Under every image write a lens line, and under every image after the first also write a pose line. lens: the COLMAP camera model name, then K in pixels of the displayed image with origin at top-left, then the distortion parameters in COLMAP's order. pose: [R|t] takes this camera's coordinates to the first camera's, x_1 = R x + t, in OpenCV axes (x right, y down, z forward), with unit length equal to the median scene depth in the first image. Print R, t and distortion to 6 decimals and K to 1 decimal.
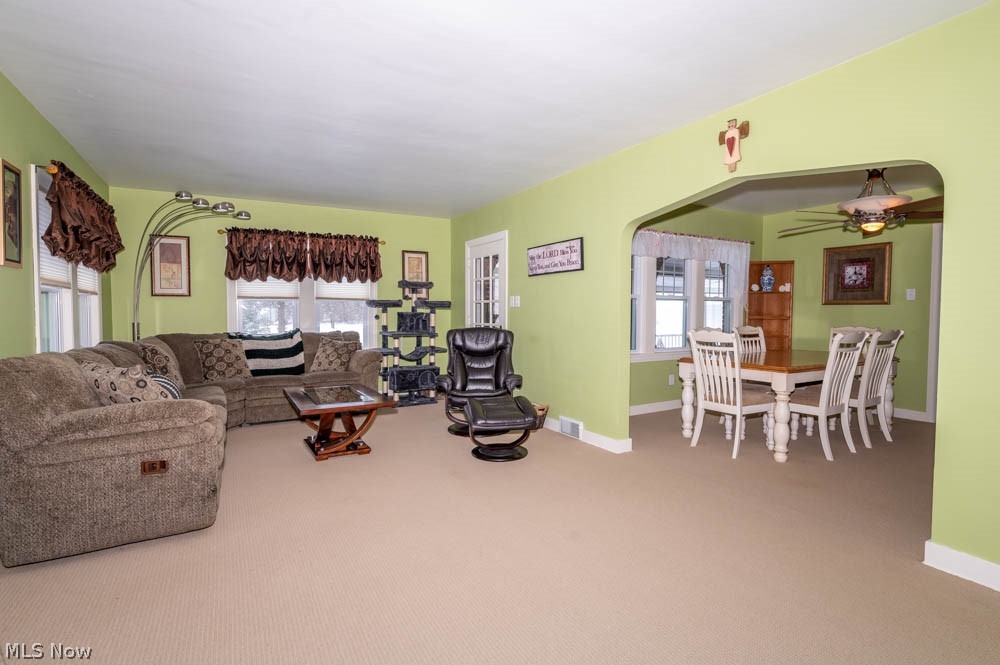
lens RADIAL K [[489.3, 0, 500.0], [0, 489.3, 332.5], [0, 0, 1]] dist [-0.001036, 0.000035]
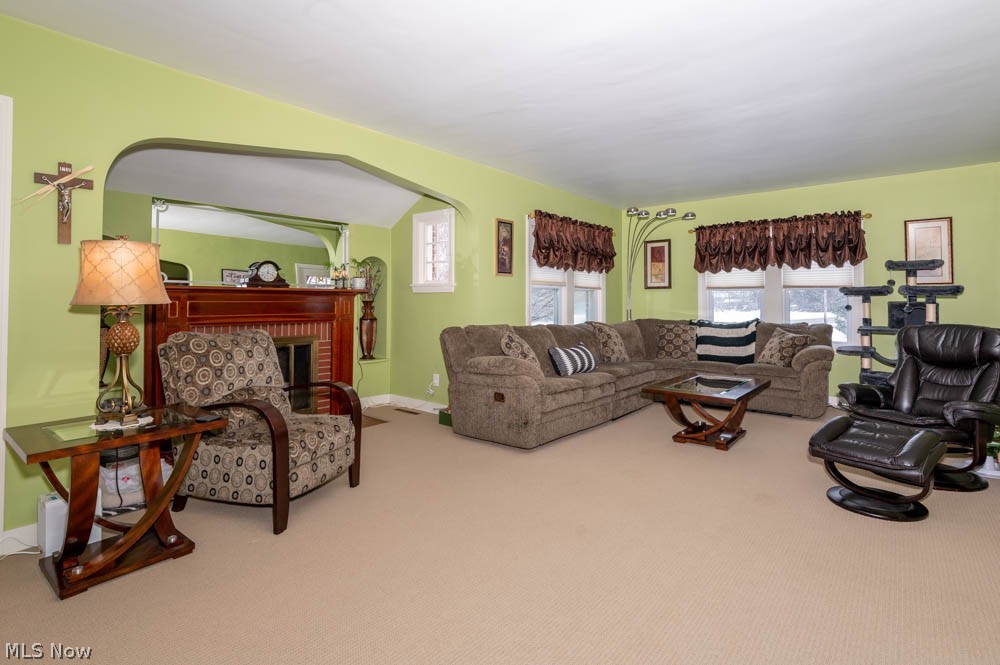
lens RADIAL K [[490.3, 0, 499.4], [0, 490.3, 297.0], [0, 0, 1]] dist [-0.001579, -0.000172]
pose [[0.365114, -0.008784, -0.930921, 0.322558], [-0.040969, 0.998835, -0.025493, -0.004763], [0.930061, 0.047447, 0.364329, 0.163618]]
